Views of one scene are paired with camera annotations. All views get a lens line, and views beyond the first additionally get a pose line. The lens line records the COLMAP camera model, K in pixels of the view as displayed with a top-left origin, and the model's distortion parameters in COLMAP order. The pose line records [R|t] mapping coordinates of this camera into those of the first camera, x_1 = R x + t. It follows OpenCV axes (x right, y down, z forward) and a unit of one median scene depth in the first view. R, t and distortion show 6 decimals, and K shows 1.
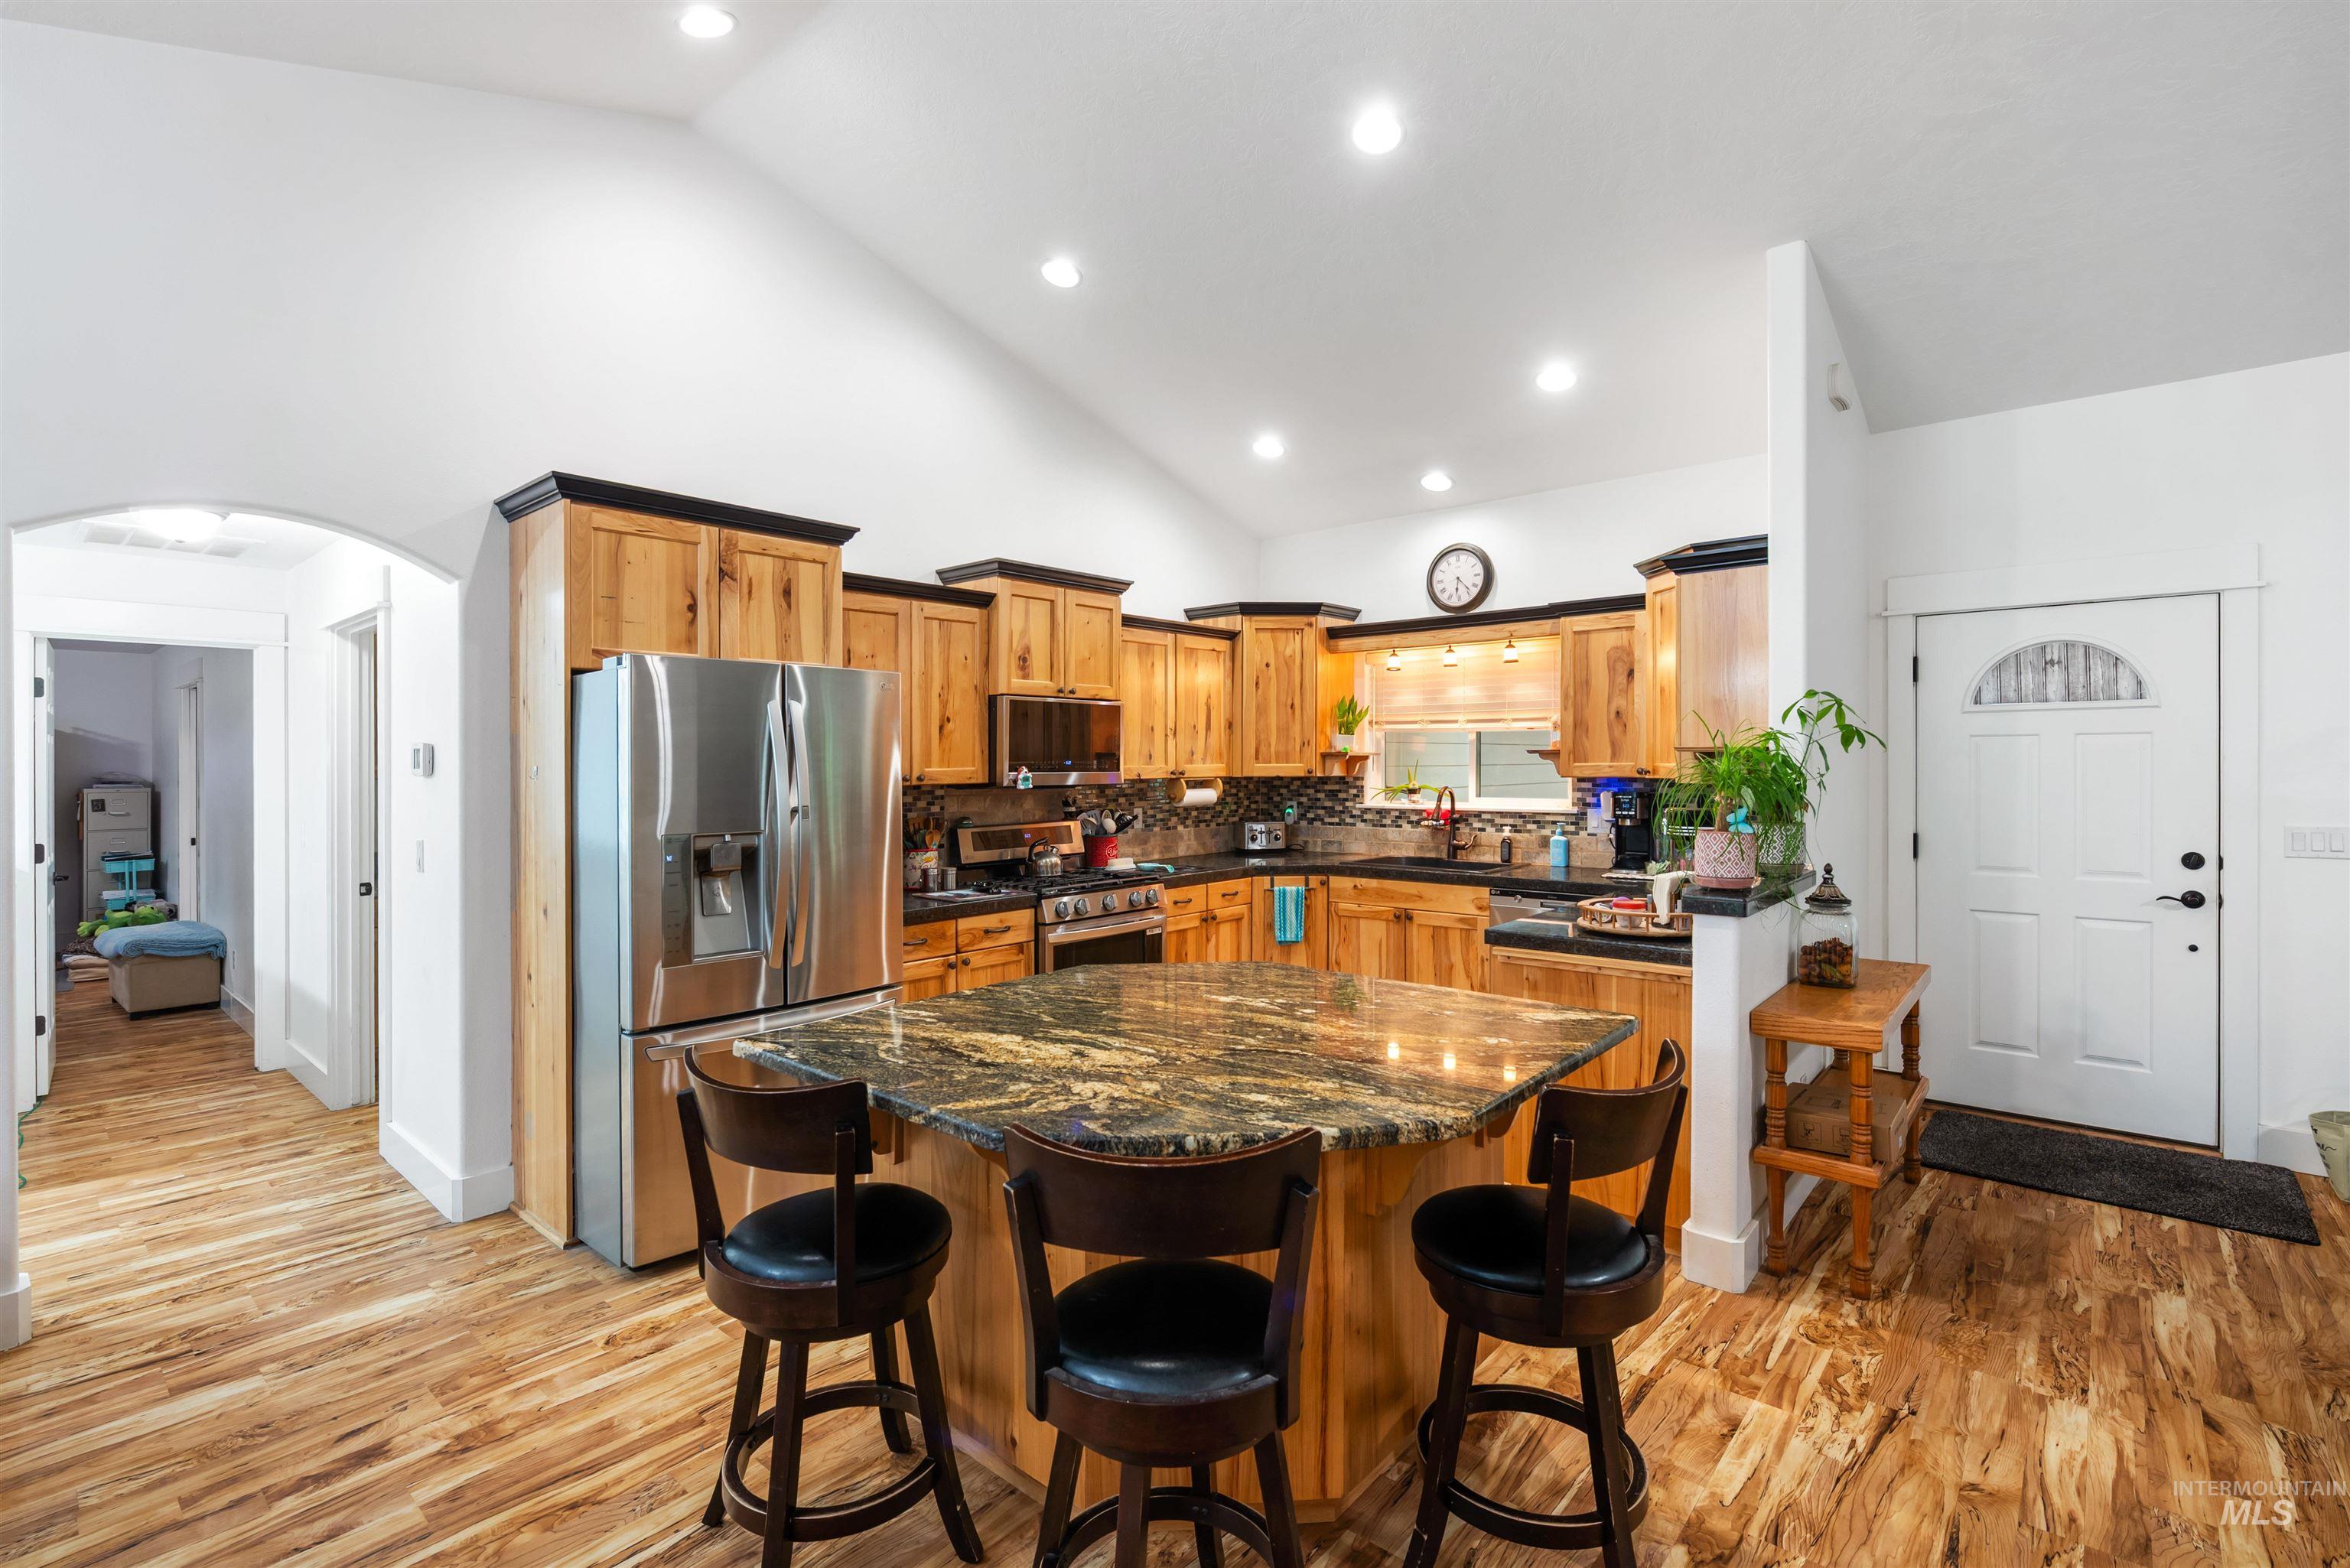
lens RADIAL K [[1080.4, 0, 1167.0], [0, 1080.4, 771.6], [0, 0, 1]] dist [-0.002311, -0.002056]
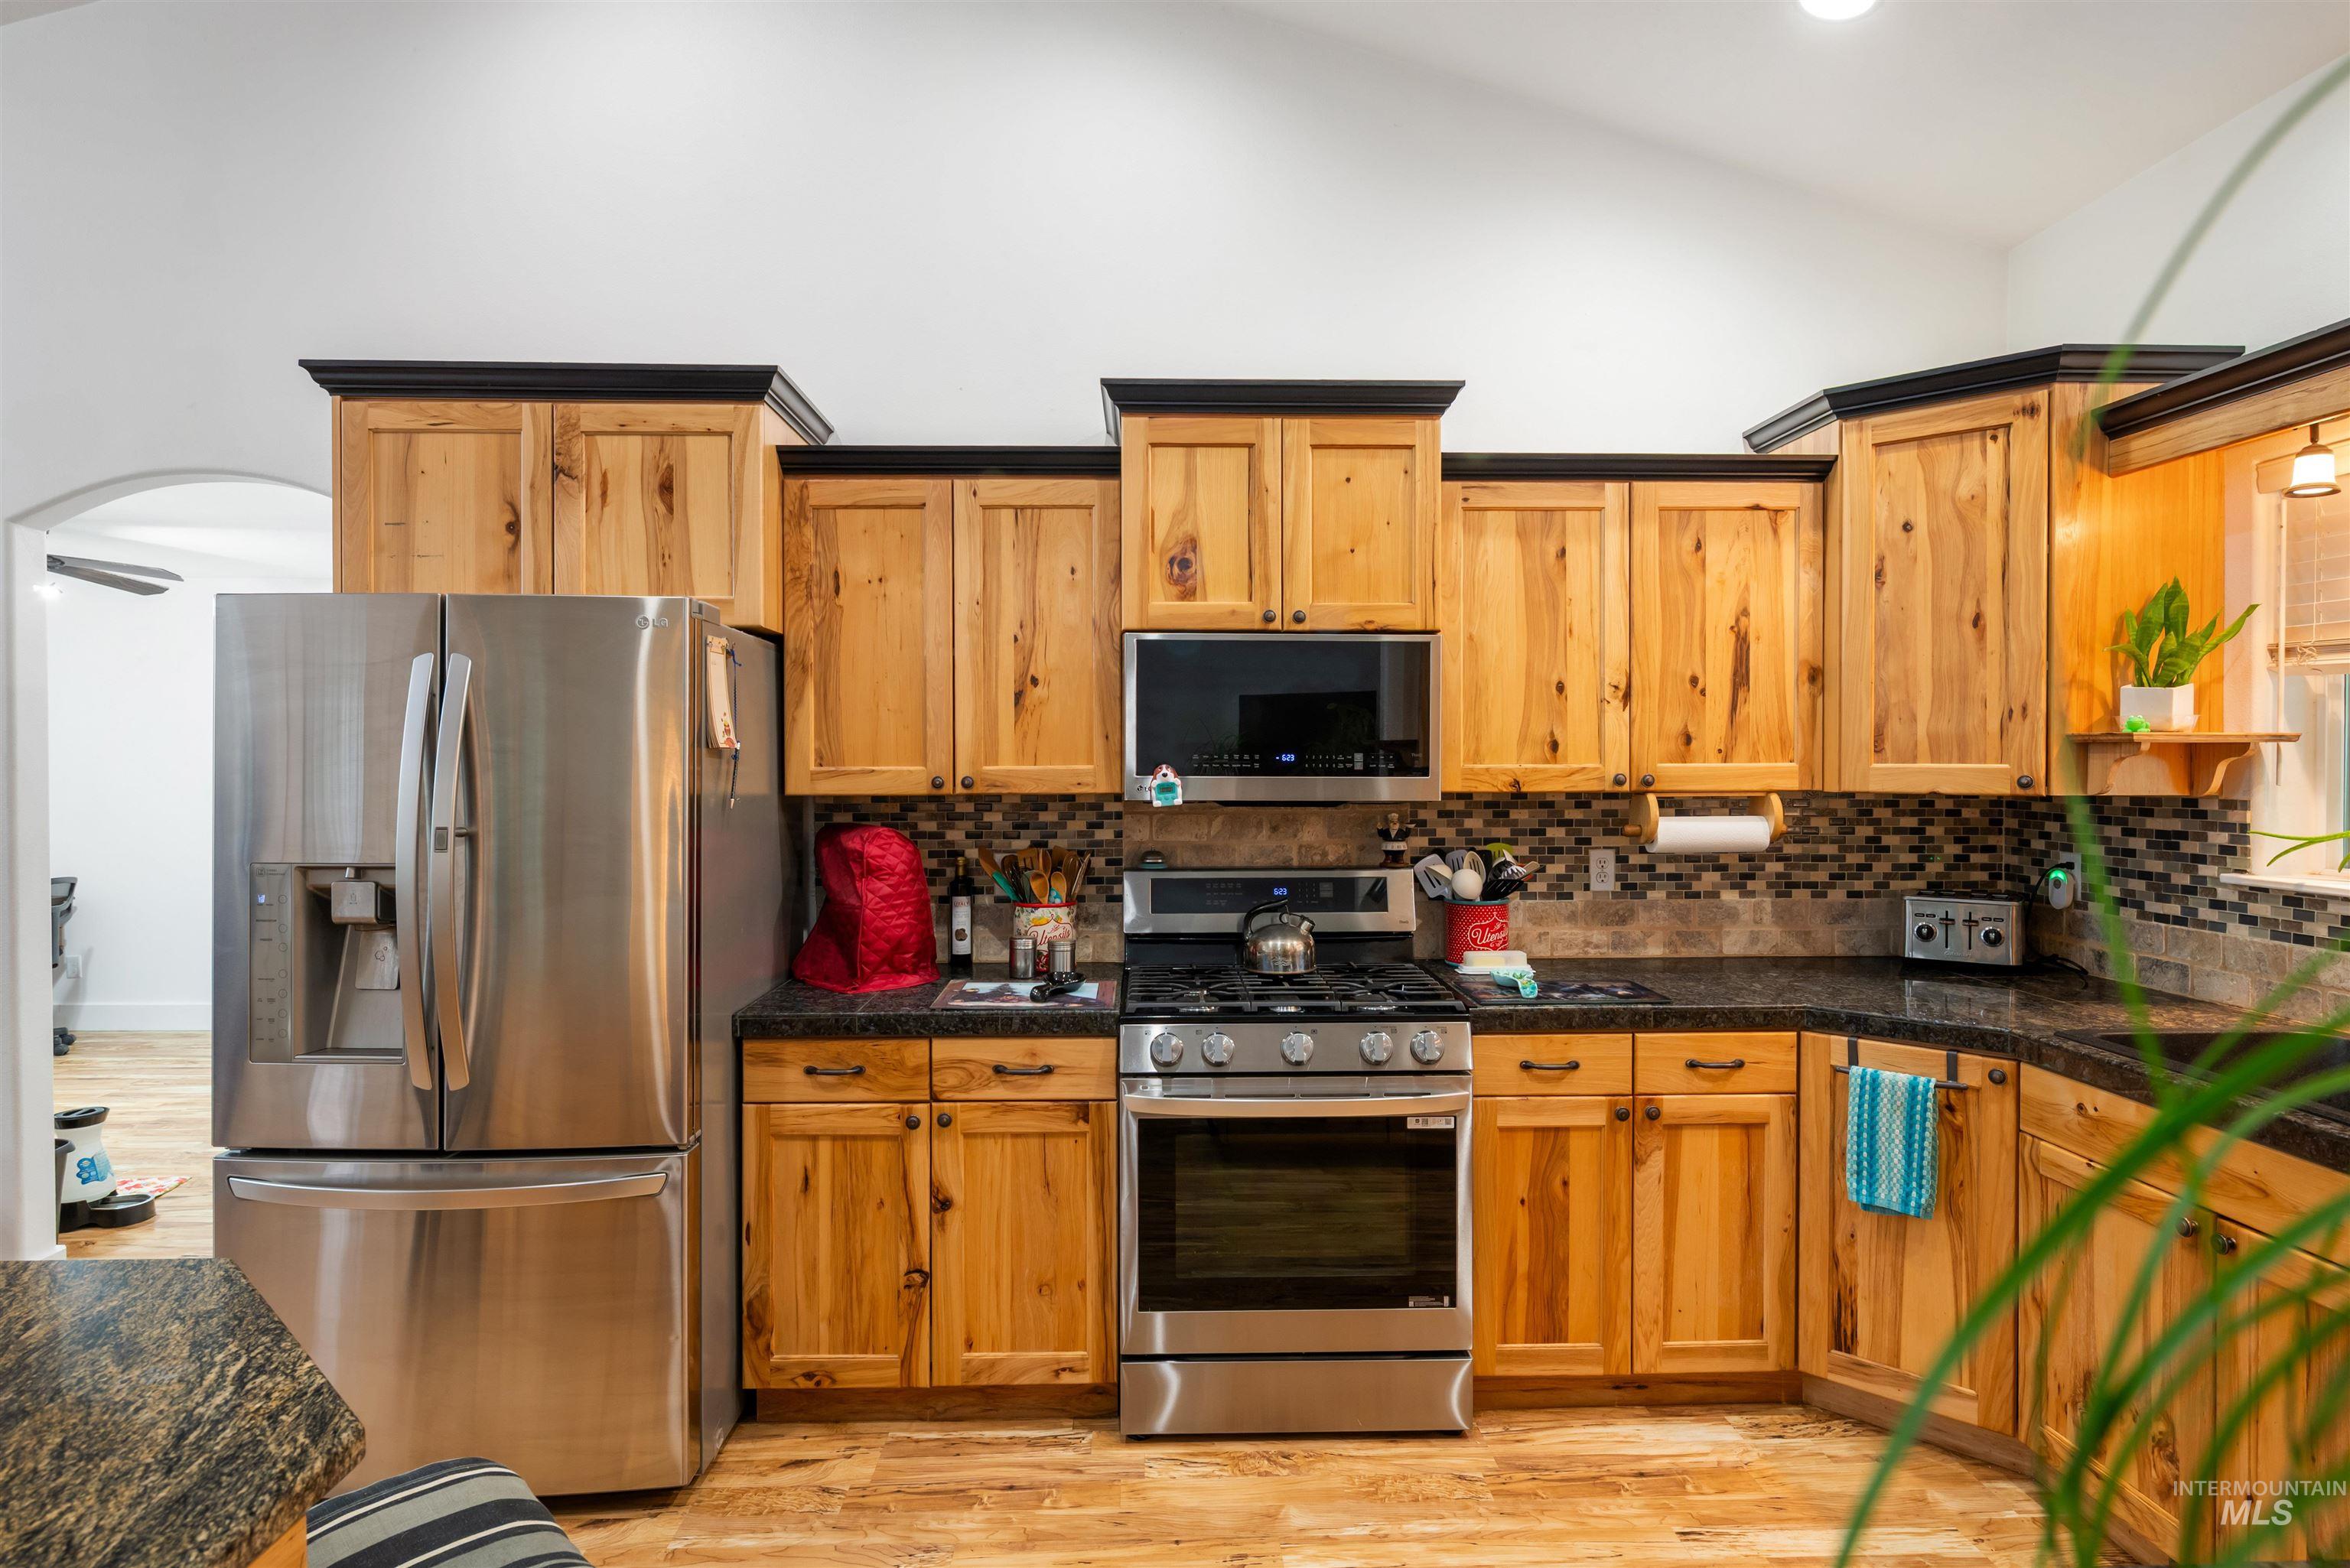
lens RADIAL K [[1230.9, 0, 1181.3], [0, 1230.9, 765.6], [0, 0, 1]] dist [-0.003881, -0.000231]
pose [[0.682403, 0.010480, -0.730901, 0.359022], [-0.009630, 0.999939, 0.005346, -0.008567], [0.730913, 0.003390, 0.682462, 0.675112]]
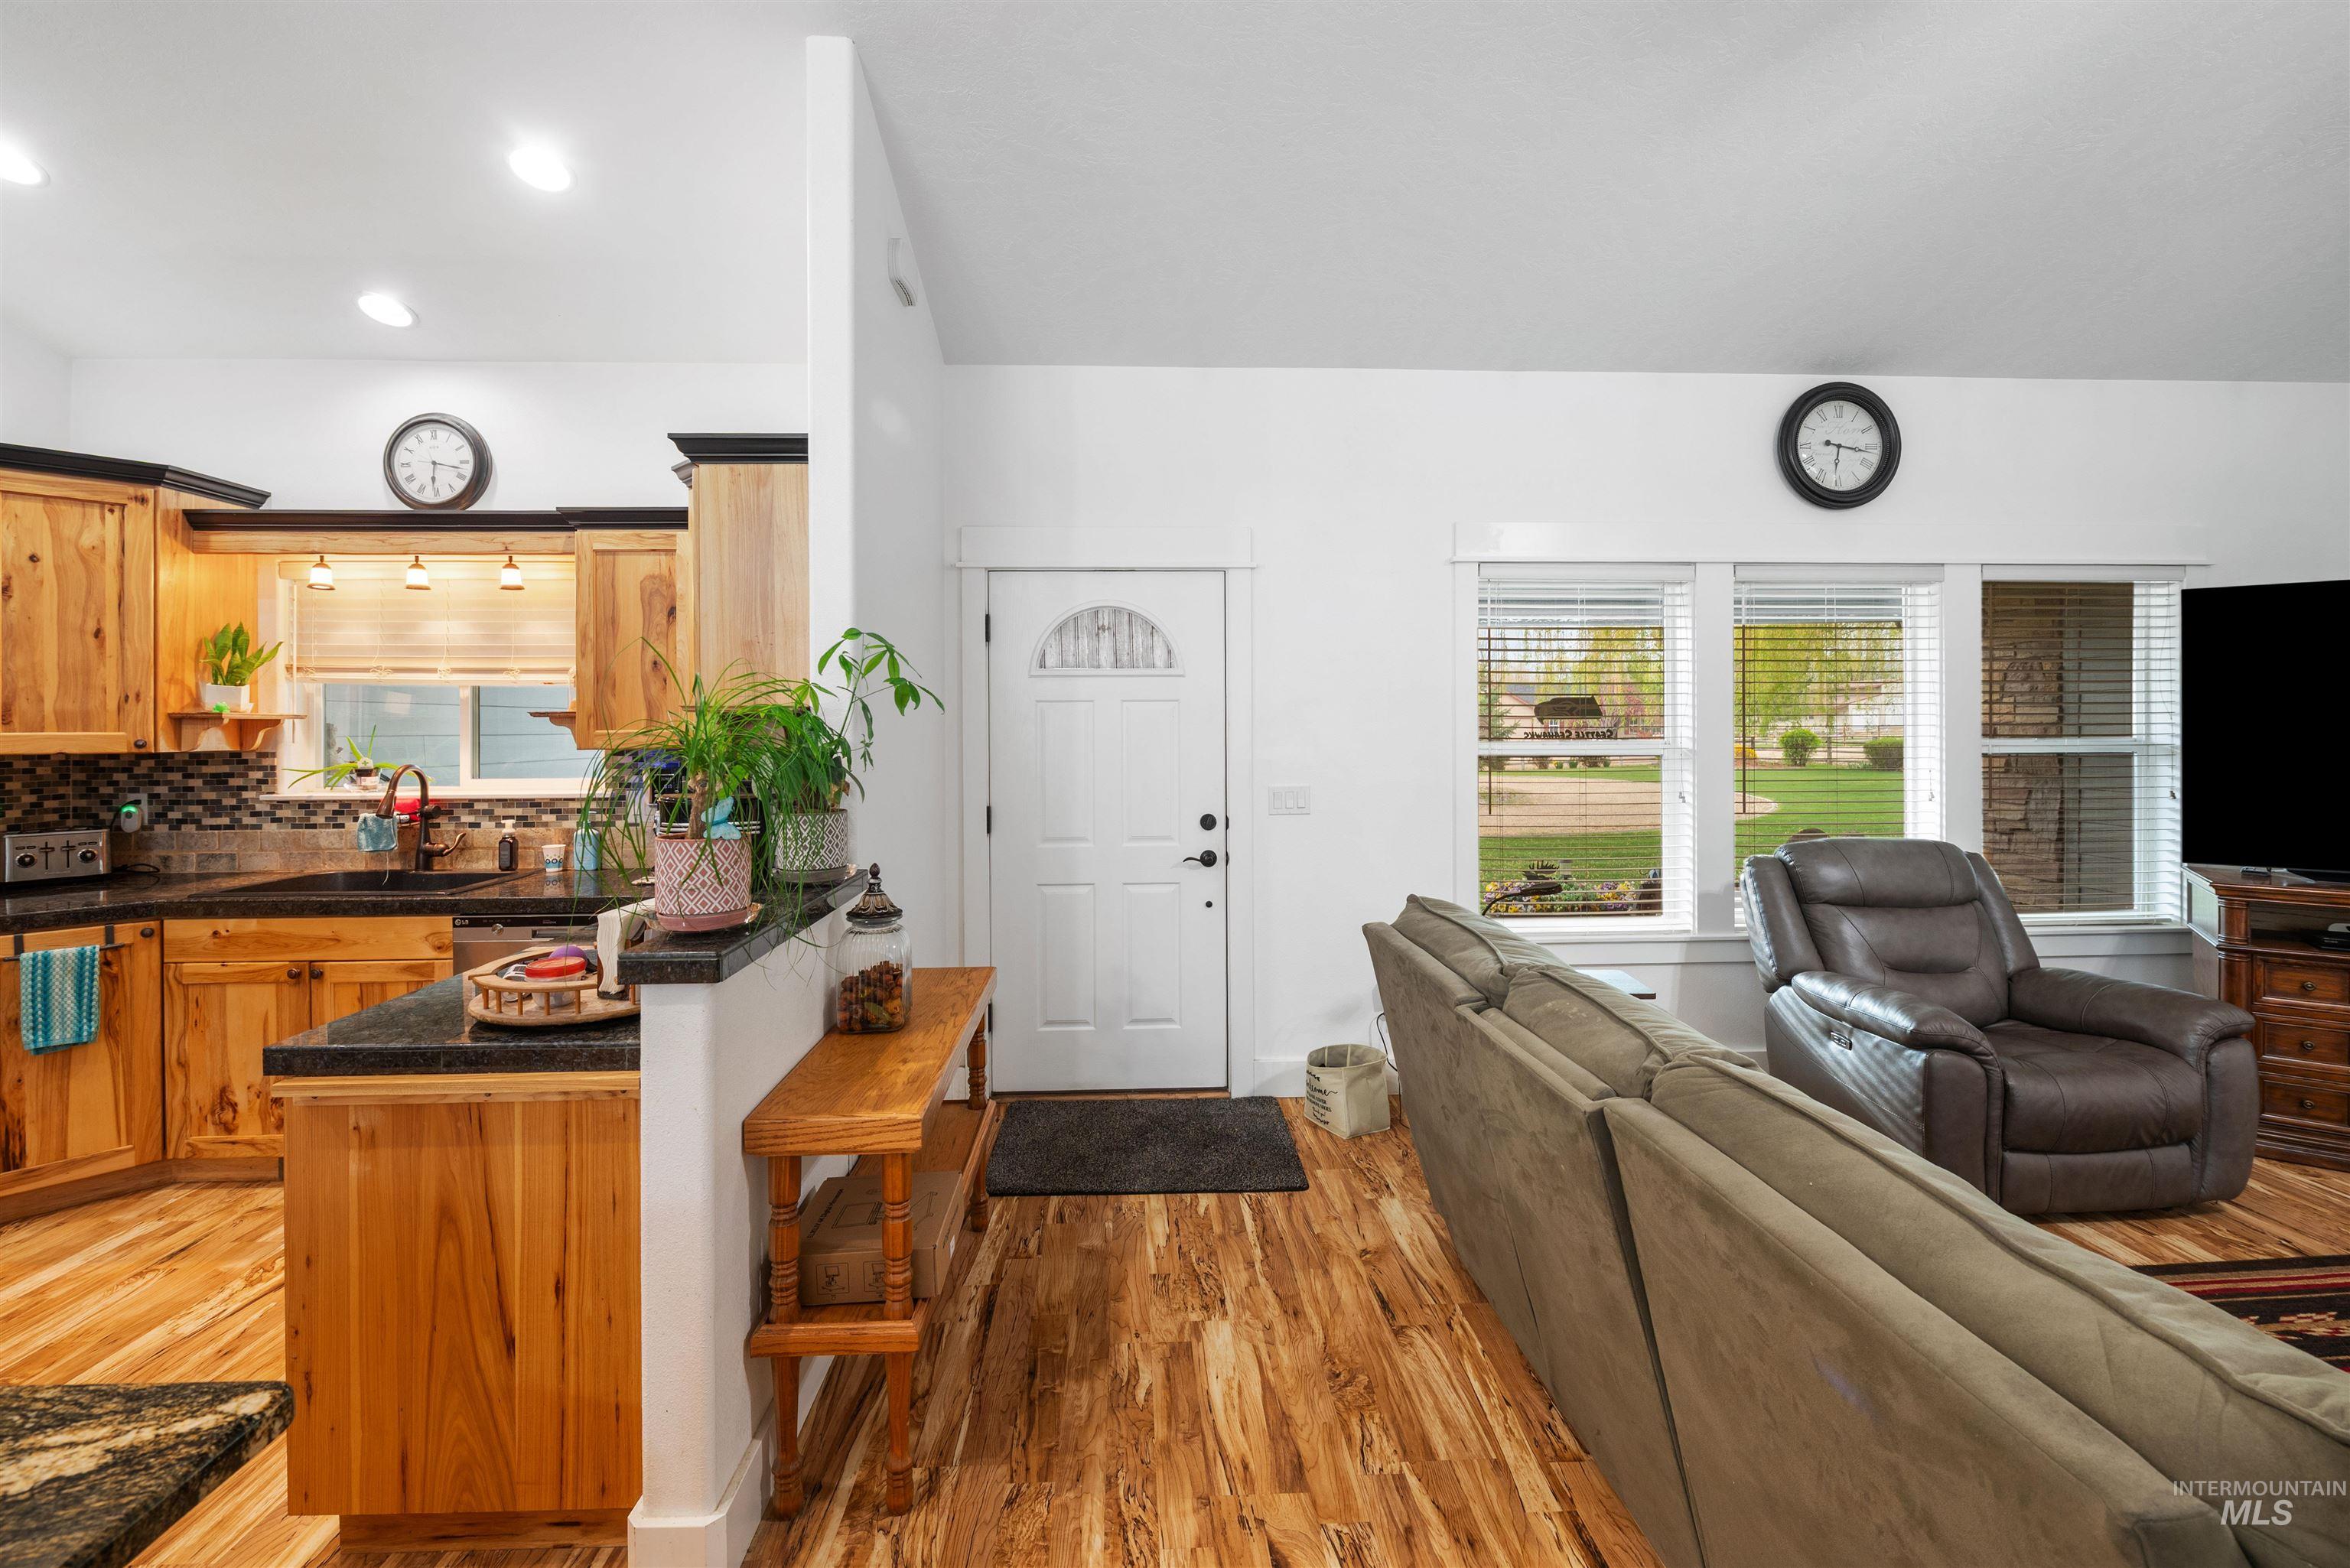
lens RADIAL K [[994.1, 0, 1177.6], [0, 994.1, 728.0], [0, 0, 1]] dist [-0.010421, -0.000060]
pose [[0.718389, 0.002417, 0.695638, 0.239291], [0.006820, 0.999921, -0.010516, 0.000452], [-0.695609, 0.012299, 0.718316, 0.302802]]
